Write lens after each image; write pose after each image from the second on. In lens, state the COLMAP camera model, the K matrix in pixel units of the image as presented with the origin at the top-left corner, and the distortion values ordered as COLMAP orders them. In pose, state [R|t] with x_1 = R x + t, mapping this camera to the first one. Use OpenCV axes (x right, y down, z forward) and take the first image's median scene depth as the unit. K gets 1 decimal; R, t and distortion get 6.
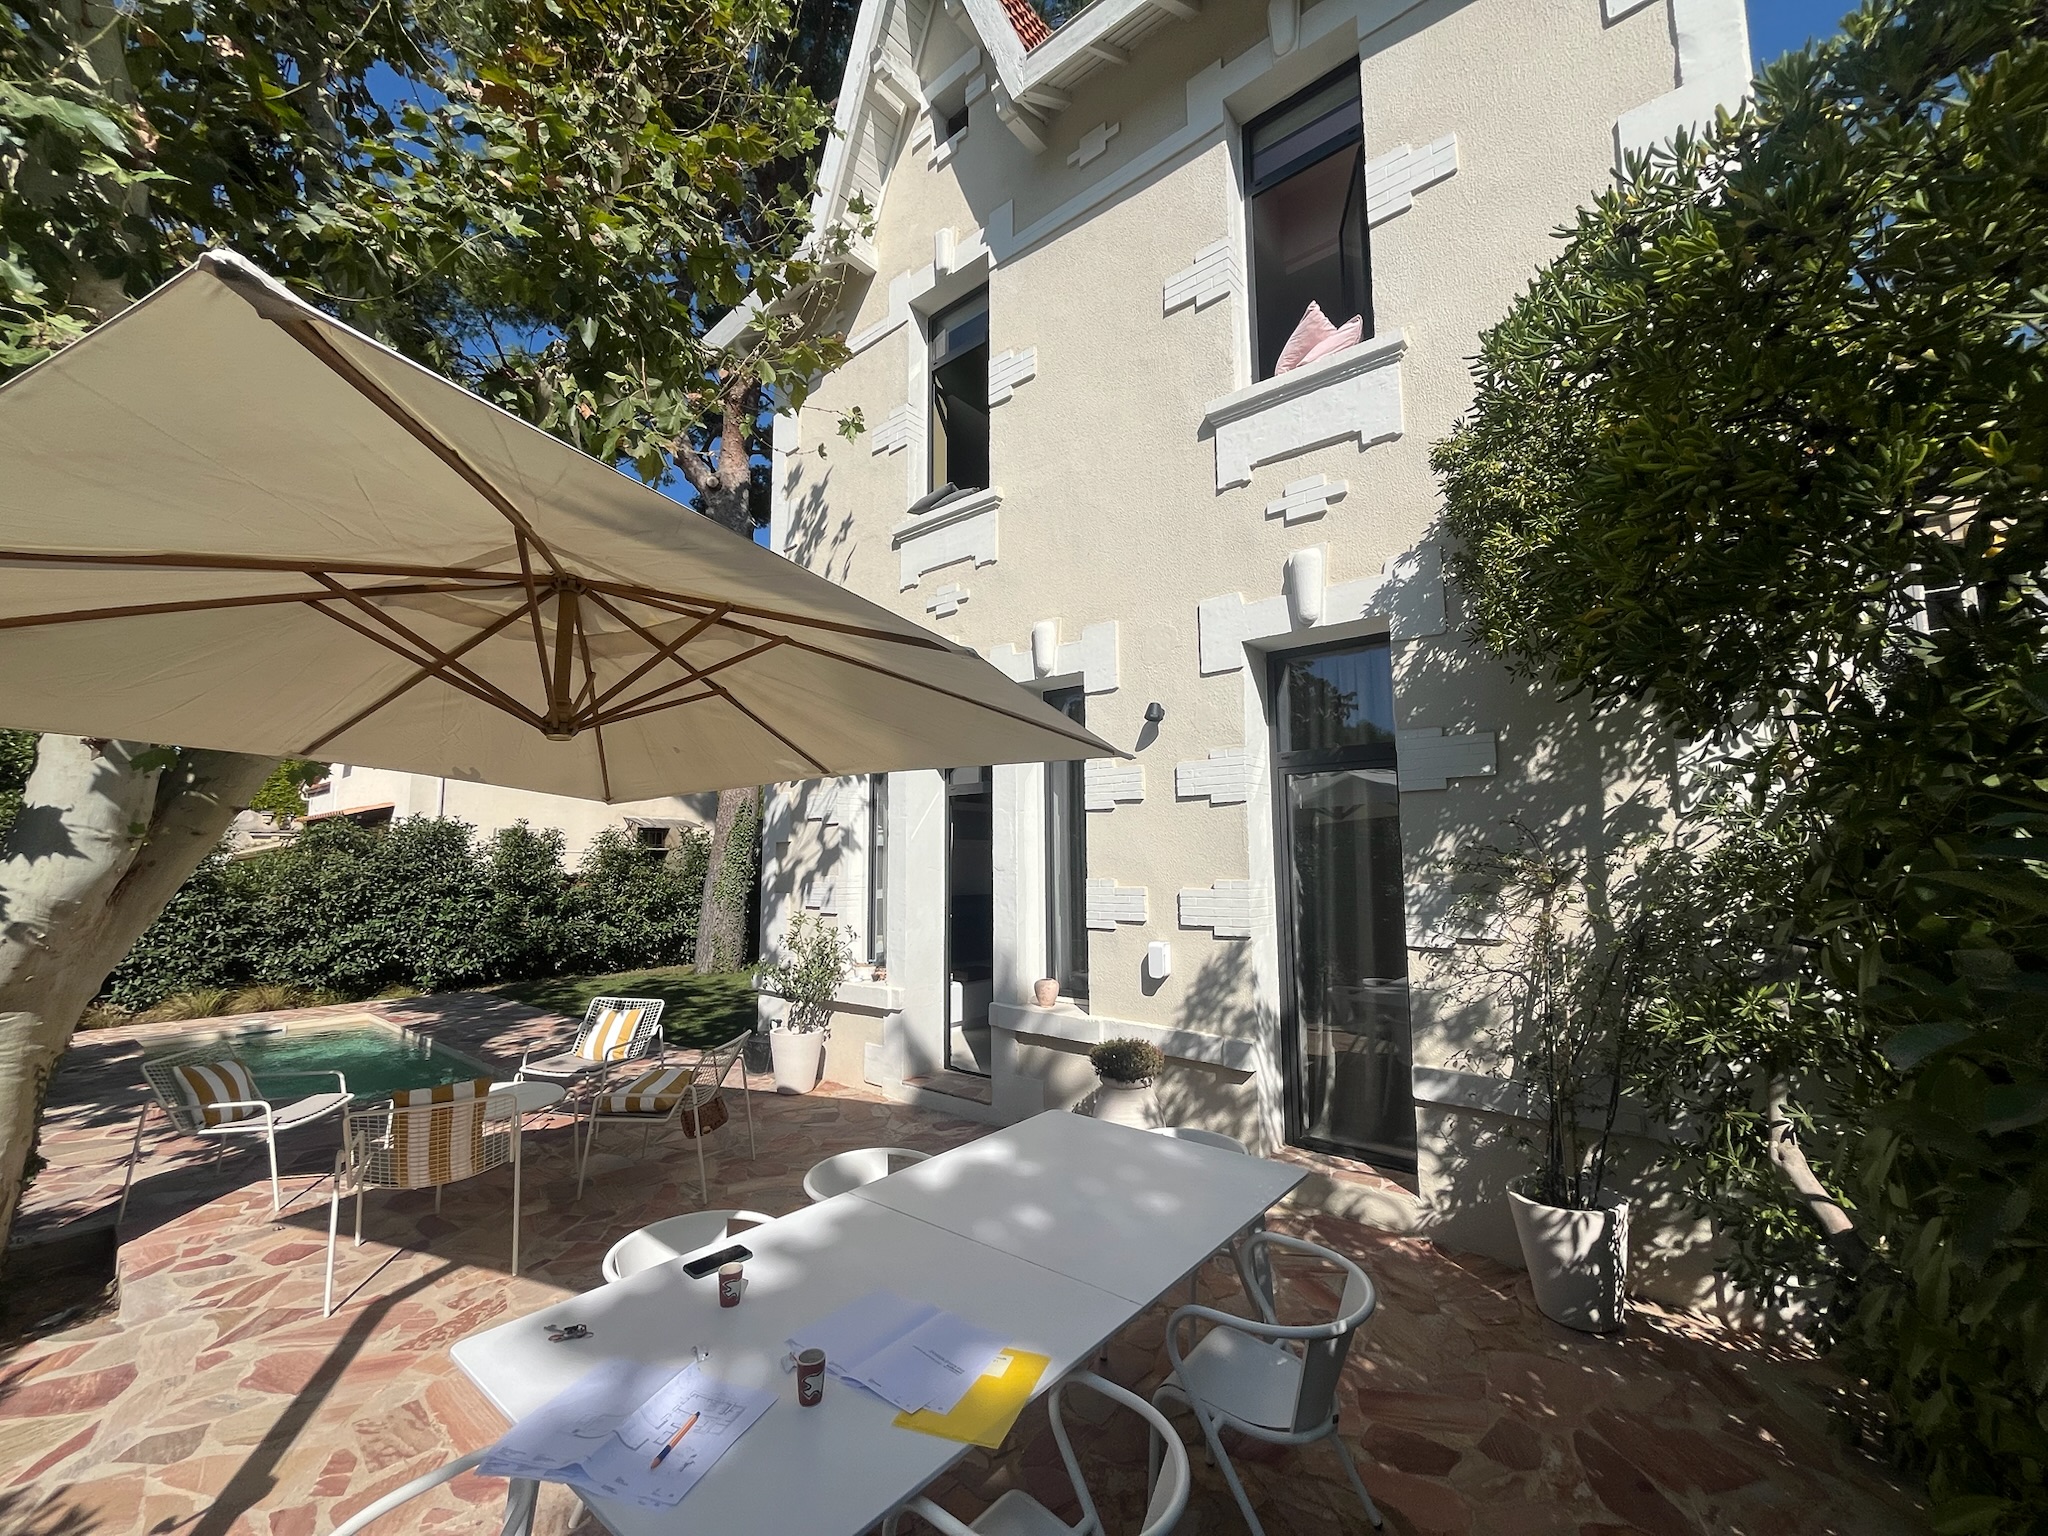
lens RADIAL K [[833.6, 0, 1023.2], [0, 833.6, 771.4], [0, 0, 1]] dist [0.000711, -0.000150]
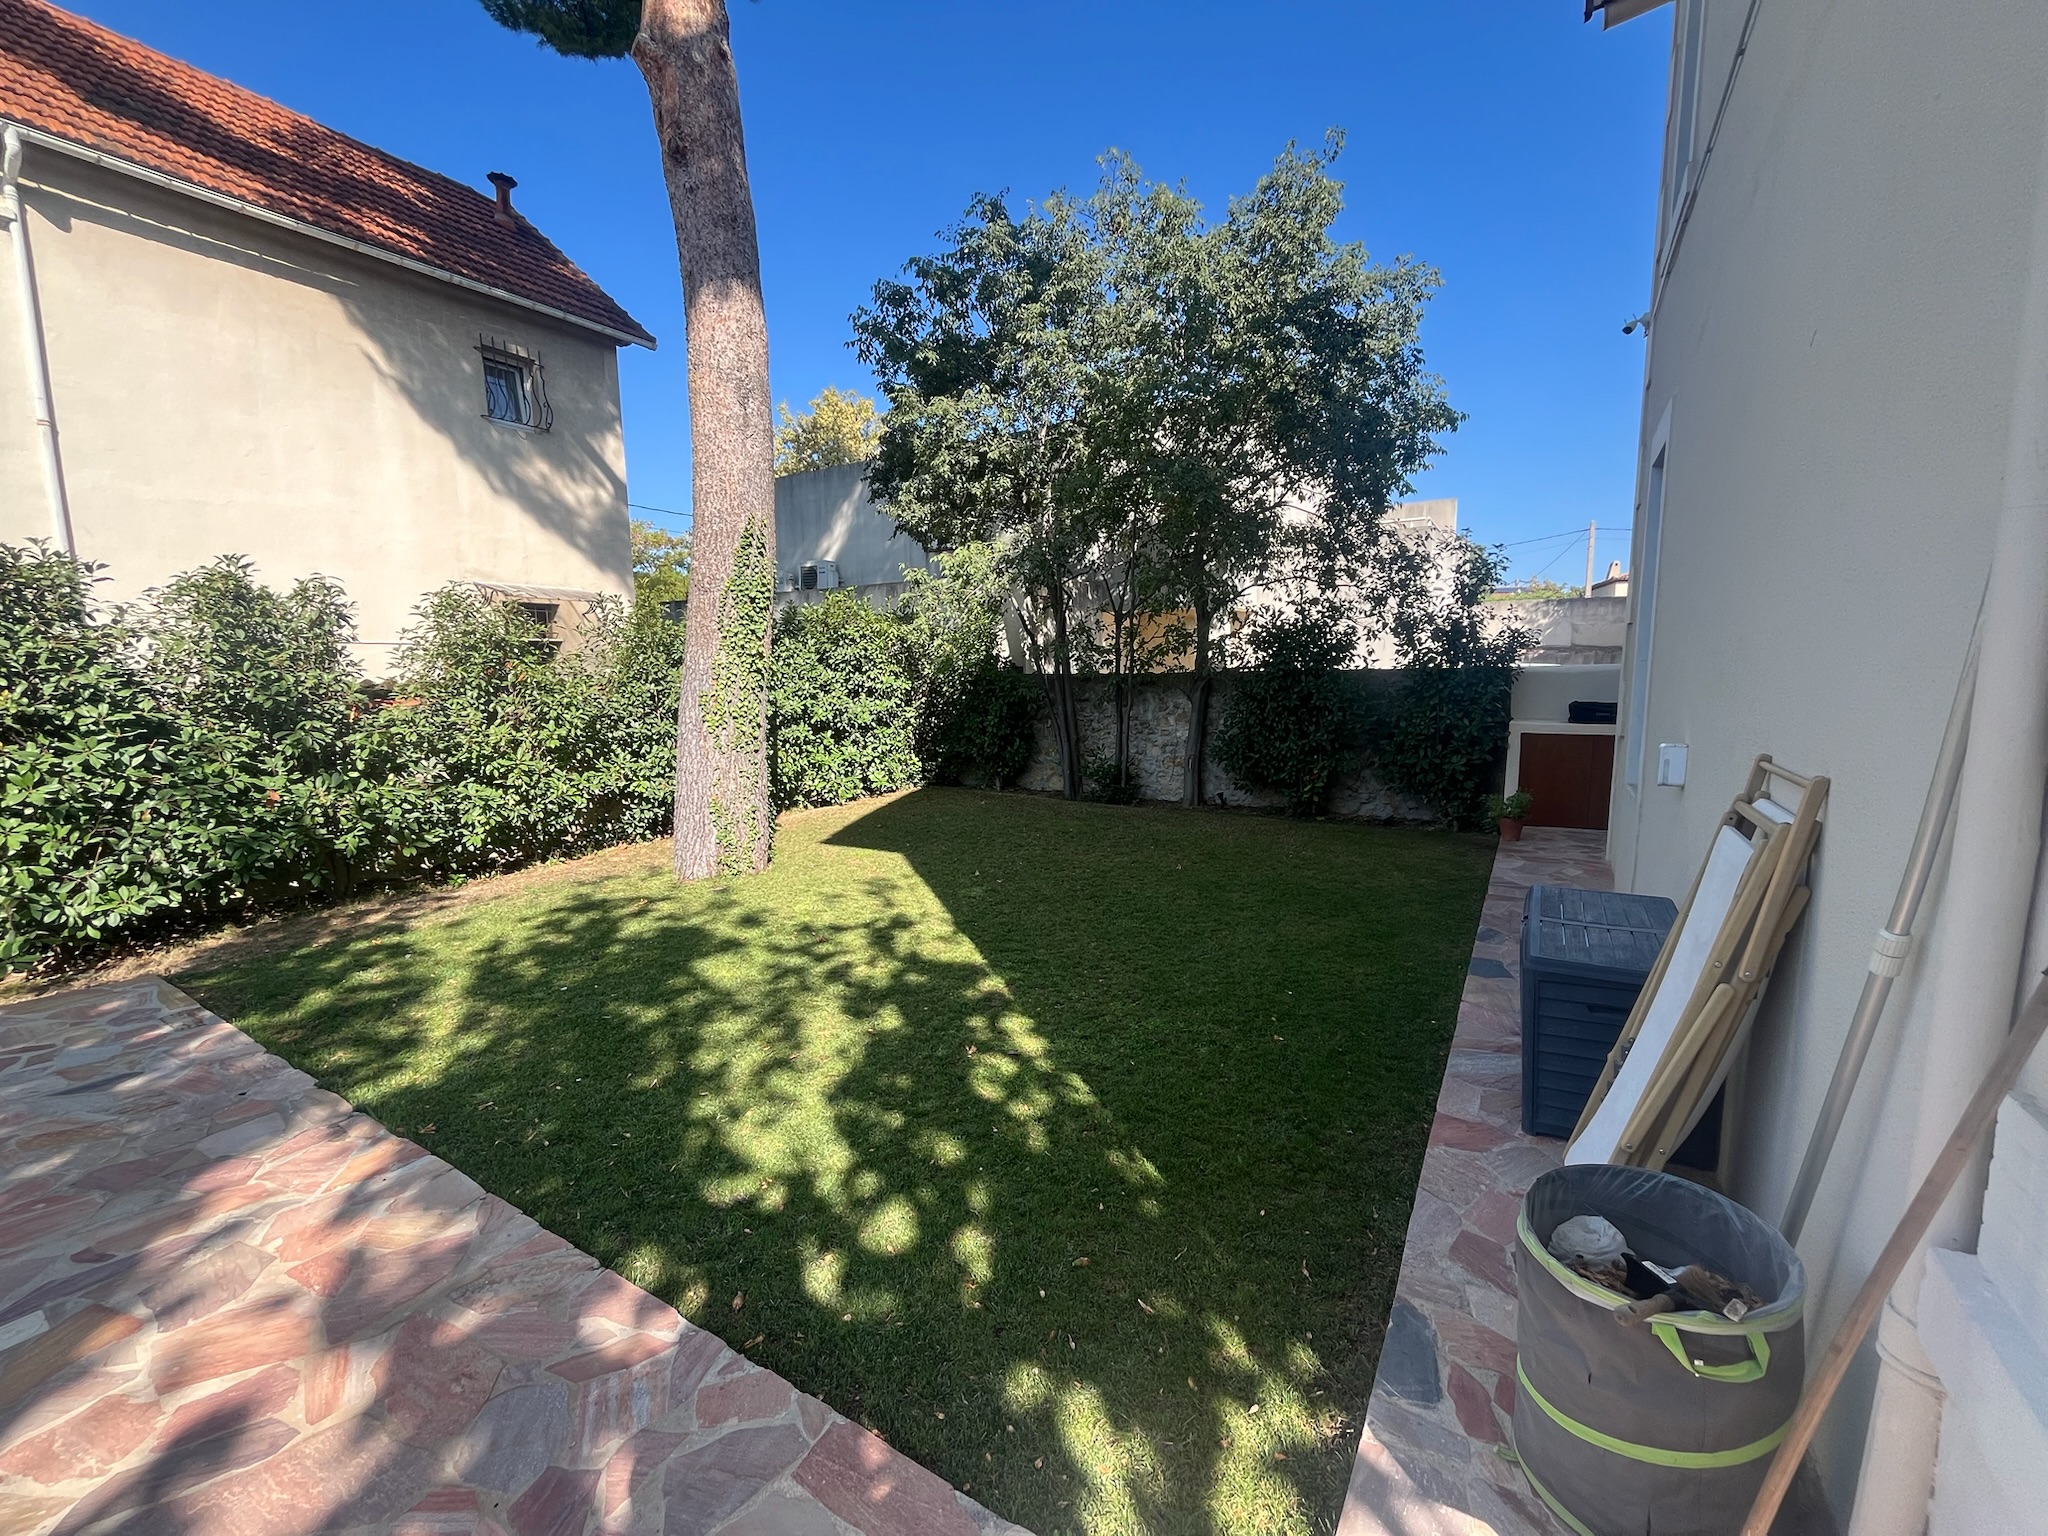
lens RADIAL K [[833.6, 0, 1014.3], [0, 833.6, 783.3], [0, 0, 1]] dist [0.000711, -0.000150]
pose [[0.991278, -0.022239, 0.129894, -0.964666], [-0.009904, 0.970299, 0.241707, 0.239666], [-0.131411, -0.240885, 0.961616, 1.885545]]
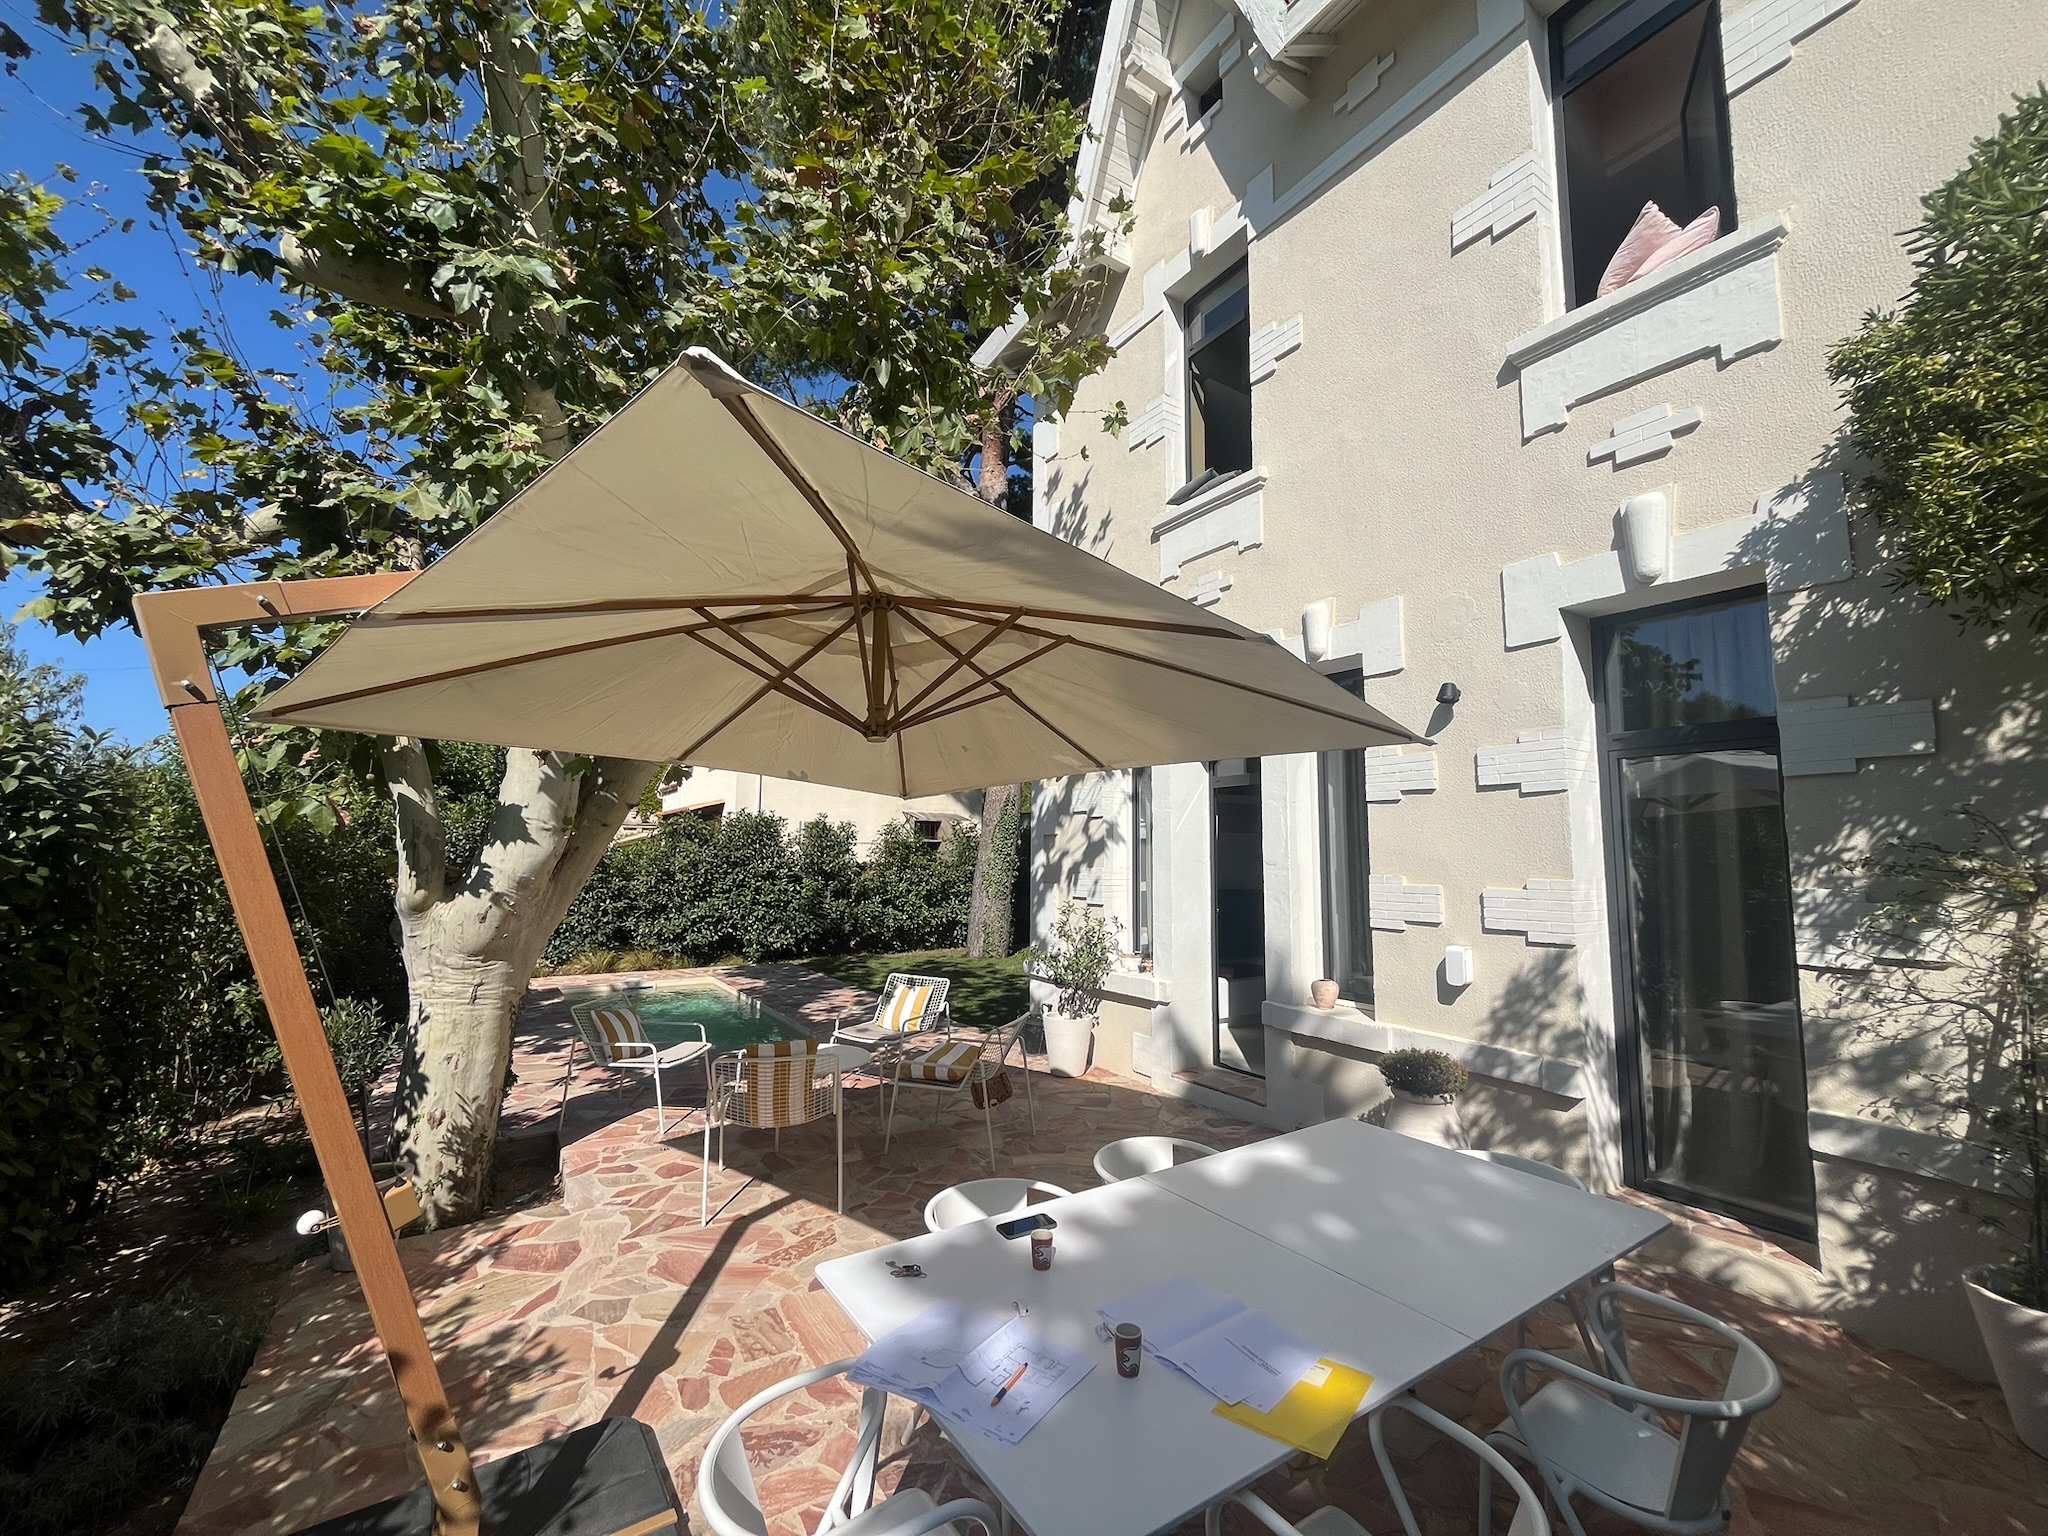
lens RADIAL K [[833.6, 0, 1023.6], [0, 833.6, 771.9], [0, 0, 1]] dist [0.000711, -0.000150]
pose [[0.955884, -0.017014, -0.293250, -0.023977], [0.019421, 0.999797, 0.005296, 0.000716], [0.293100, -0.010758, 0.956021, -0.007026]]
